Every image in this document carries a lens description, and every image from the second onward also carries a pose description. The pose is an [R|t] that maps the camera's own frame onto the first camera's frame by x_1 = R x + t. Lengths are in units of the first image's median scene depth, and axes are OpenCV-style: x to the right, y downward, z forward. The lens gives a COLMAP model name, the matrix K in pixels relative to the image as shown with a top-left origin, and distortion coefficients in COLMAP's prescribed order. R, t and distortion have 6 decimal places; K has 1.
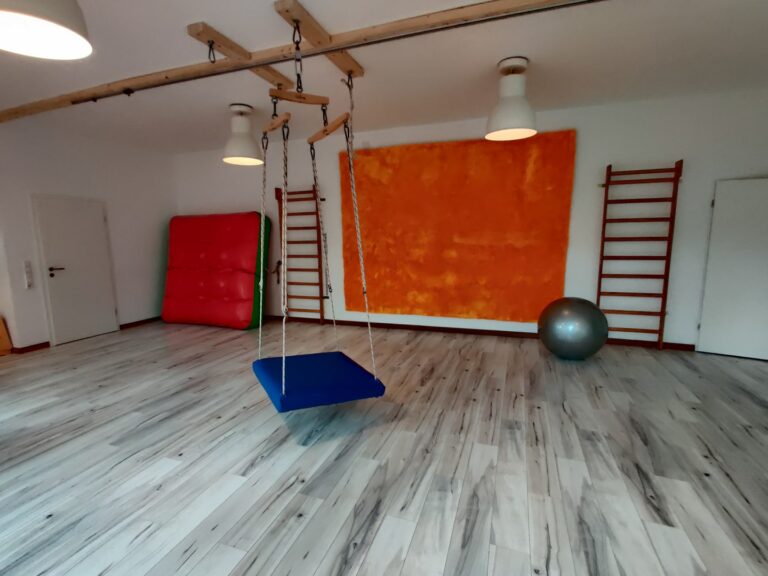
lens RADIAL K [[386.4, 0, 379.5], [0, 386.4, 300.3], [0, 0, 1]] dist [-0.013410, 0.013237]
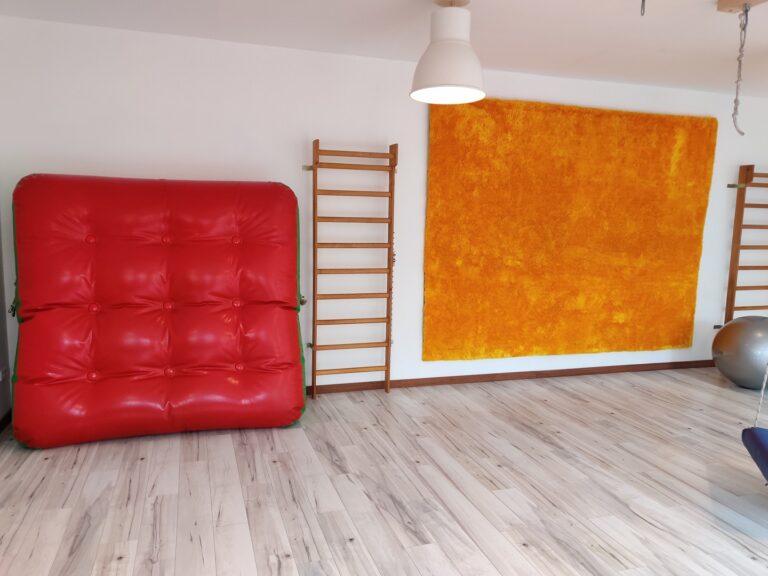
lens RADIAL K [[586.6, 0, 374.5], [0, 586.6, 291.0], [0, 0, 1]] dist [0.035657, -0.020954]
pose [[0.789802, -0.043344, 0.611828, -0.846639], [0.069593, 0.997391, -0.019179, -0.084550], [-0.609400, 0.057726, 0.790758, 0.416507]]
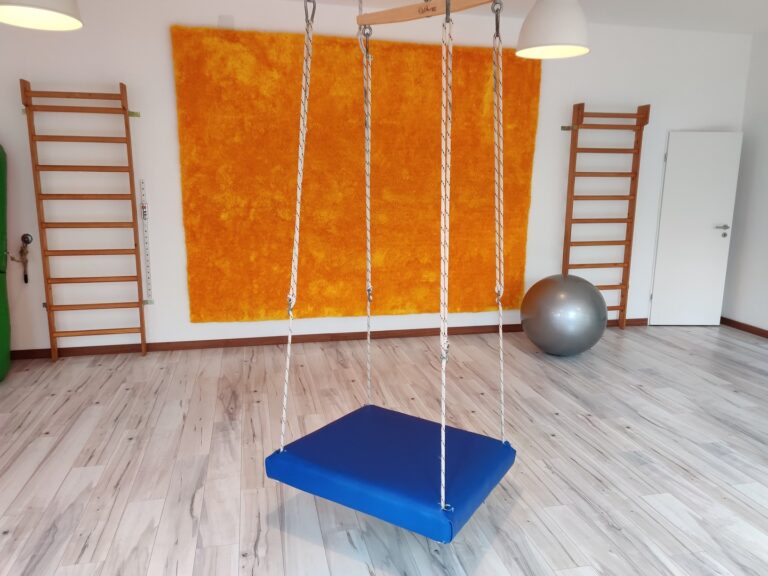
lens RADIAL K [[586.6, 0, 388.5], [0, 586.6, 290.3], [0, 0, 1]] dist [0.035657, -0.020954]
pose [[0.833310, -0.082855, 0.546562, -0.378251], [0.069340, 0.996562, 0.045353, -0.047168], [-0.548440, 0.000106, 0.836190, 0.187922]]
